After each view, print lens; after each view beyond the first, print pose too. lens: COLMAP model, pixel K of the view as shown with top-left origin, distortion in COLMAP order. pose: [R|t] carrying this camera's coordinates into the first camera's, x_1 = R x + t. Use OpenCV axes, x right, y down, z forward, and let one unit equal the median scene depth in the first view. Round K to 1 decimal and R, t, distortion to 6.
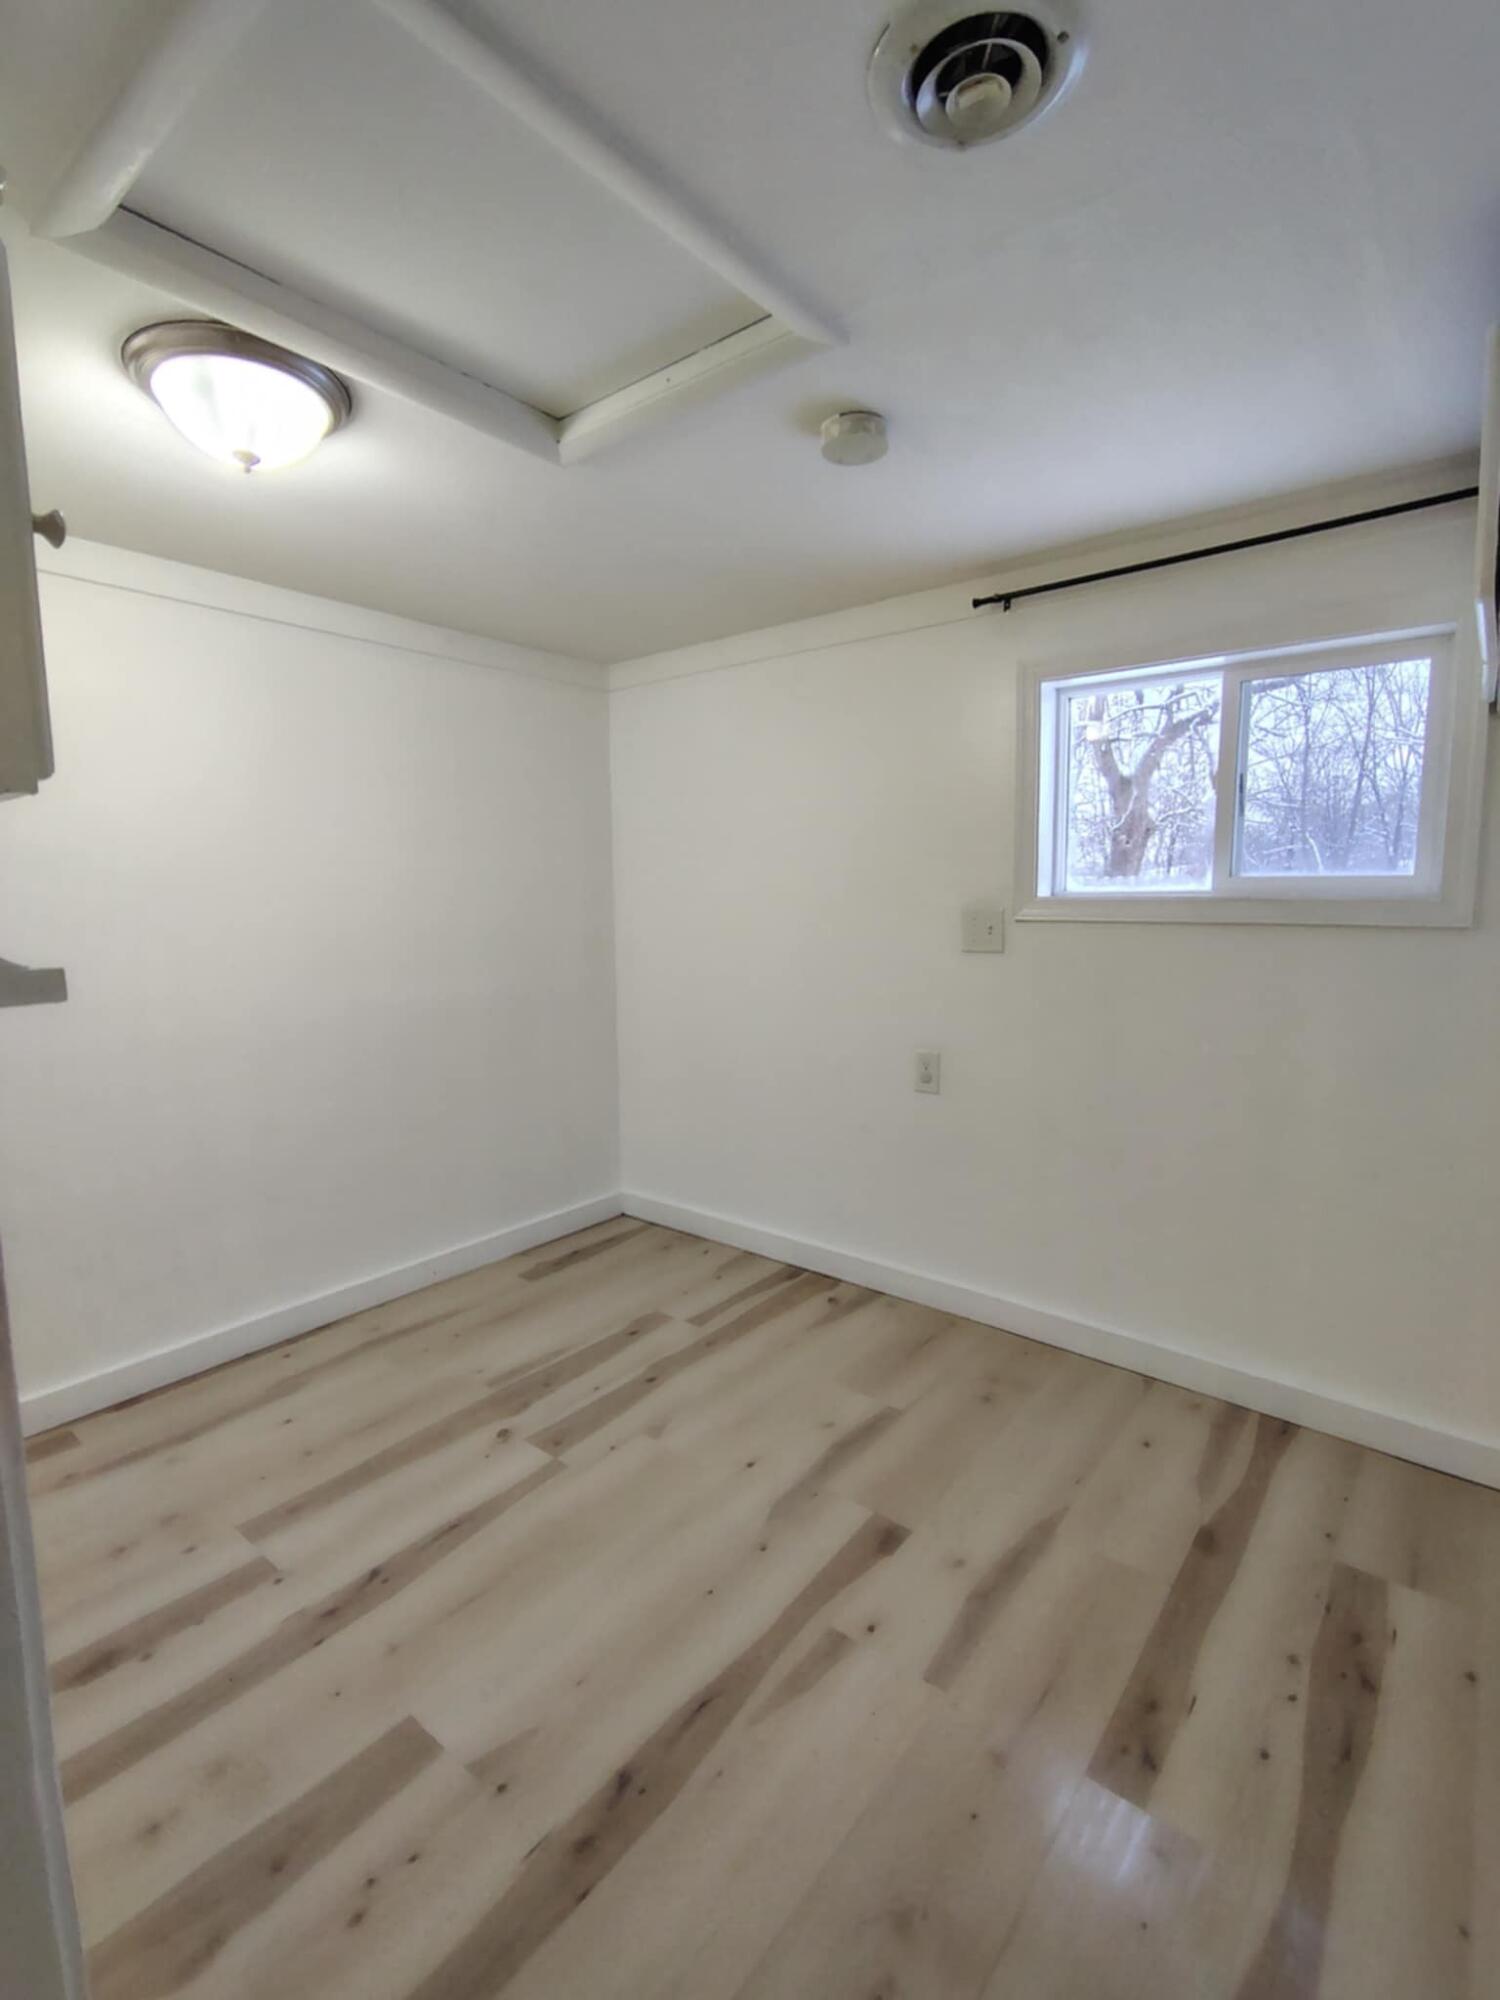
lens RADIAL K [[917.6, 0, 750.4], [0, 917.6, 994.9], [0, 0, 1]] dist [0.001794, -0.002531]
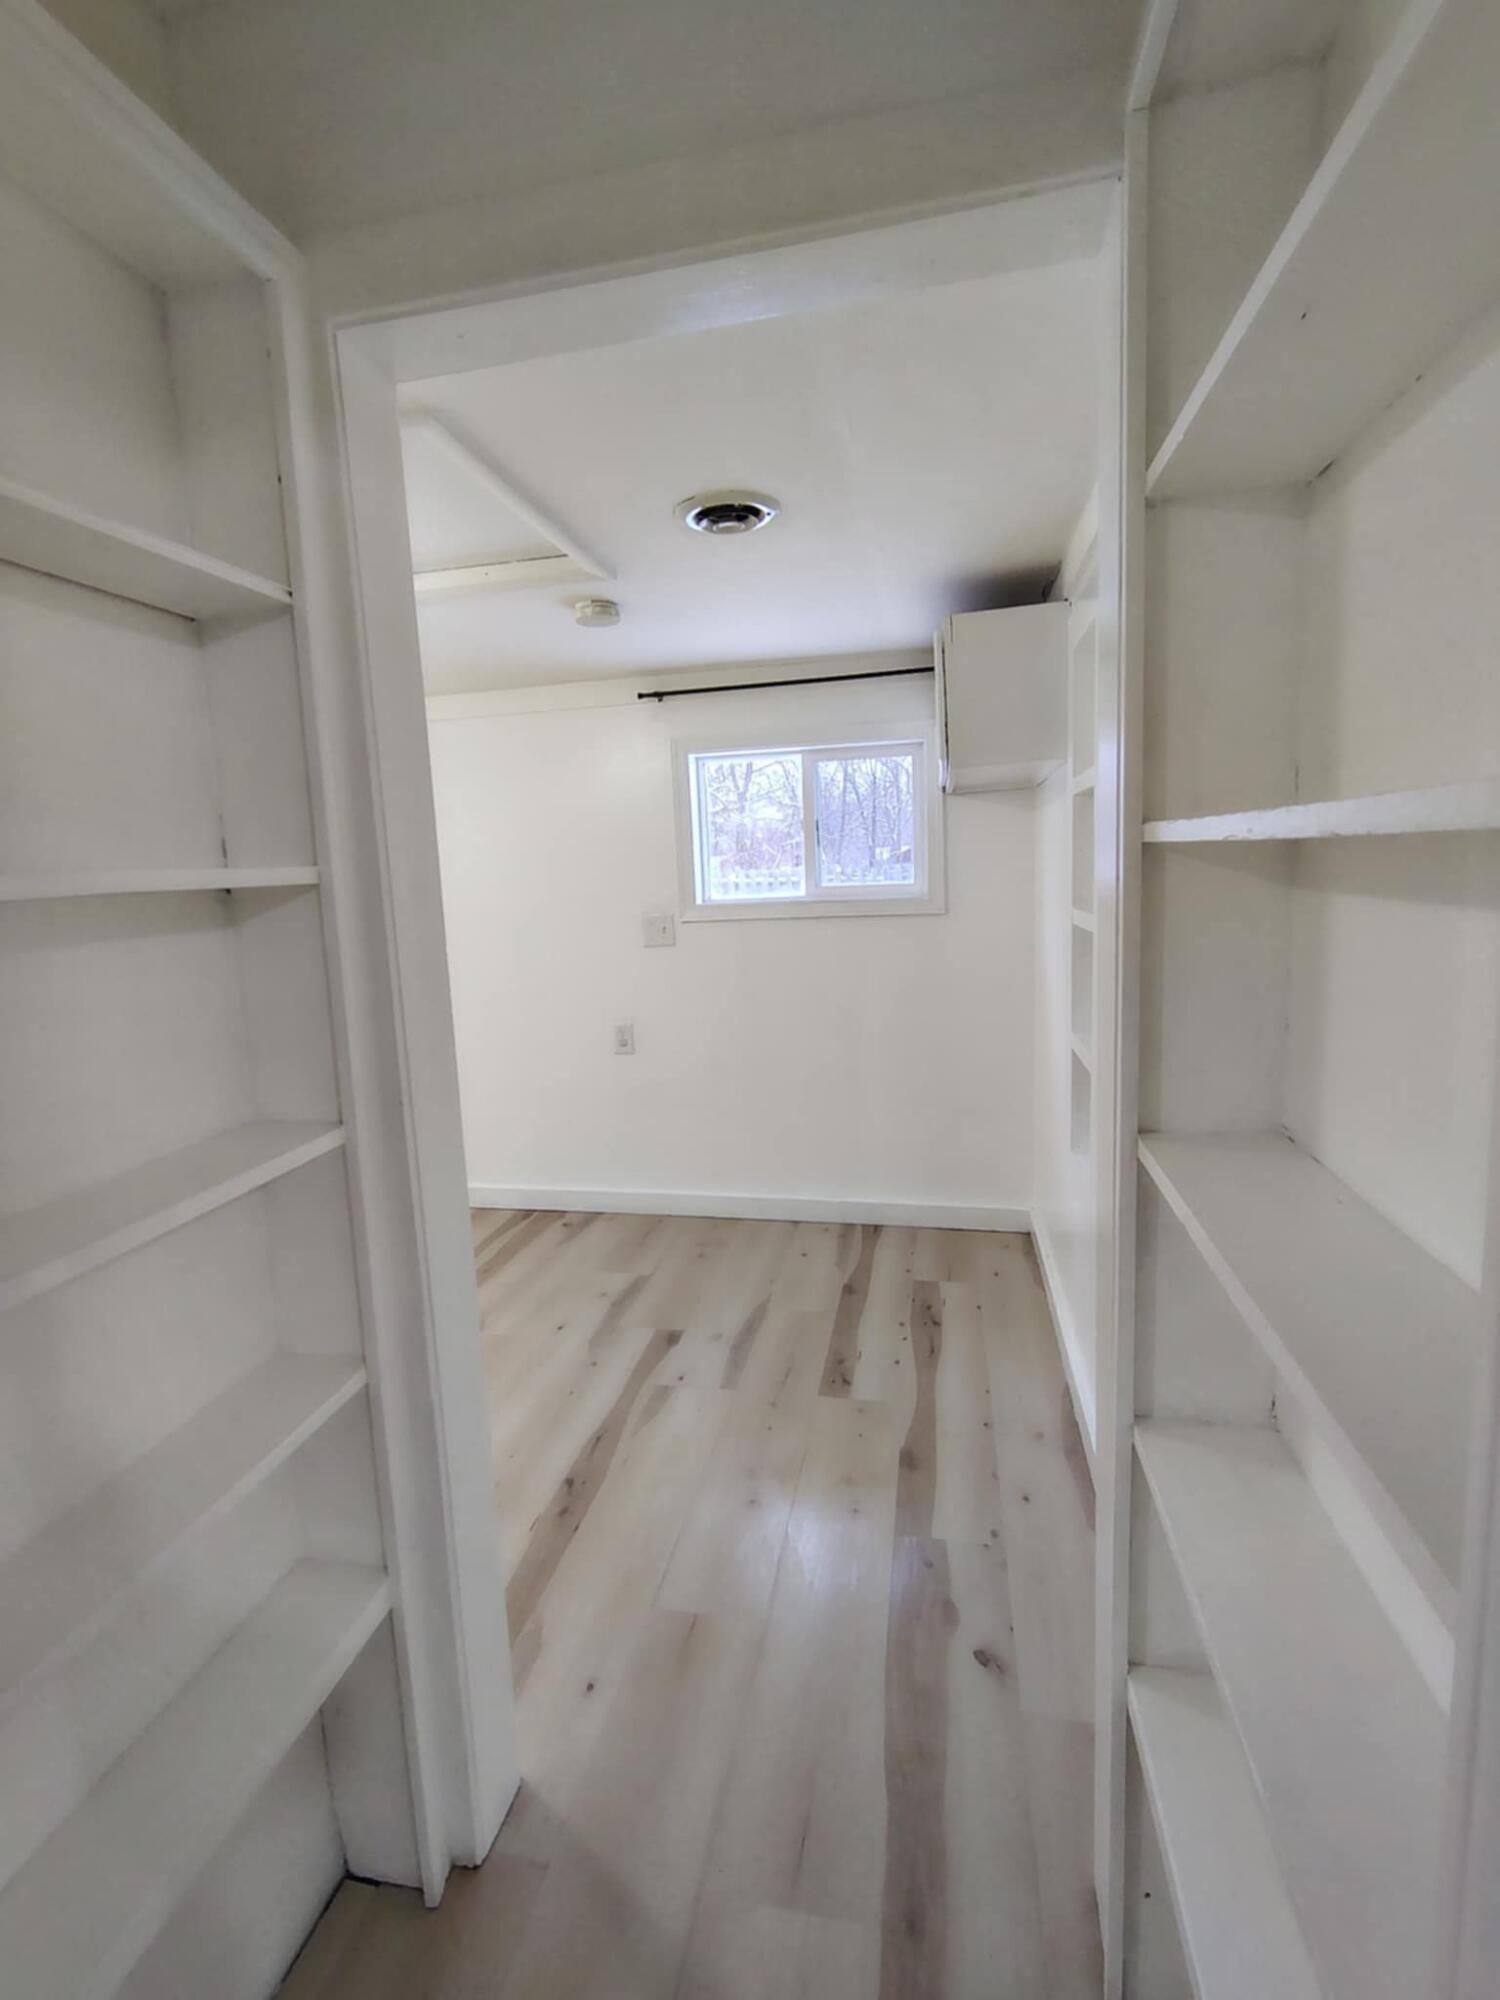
lens RADIAL K [[917.6, 0, 750.1], [0, 917.6, 997.8], [0, 0, 1]] dist [0.001794, -0.002531]
pose [[0.888293, -0.092384, 0.449890, -0.299132], [0.087988, 0.995648, 0.030724, 0.000635], [-0.450771, 0.012293, 0.892555, -0.340844]]
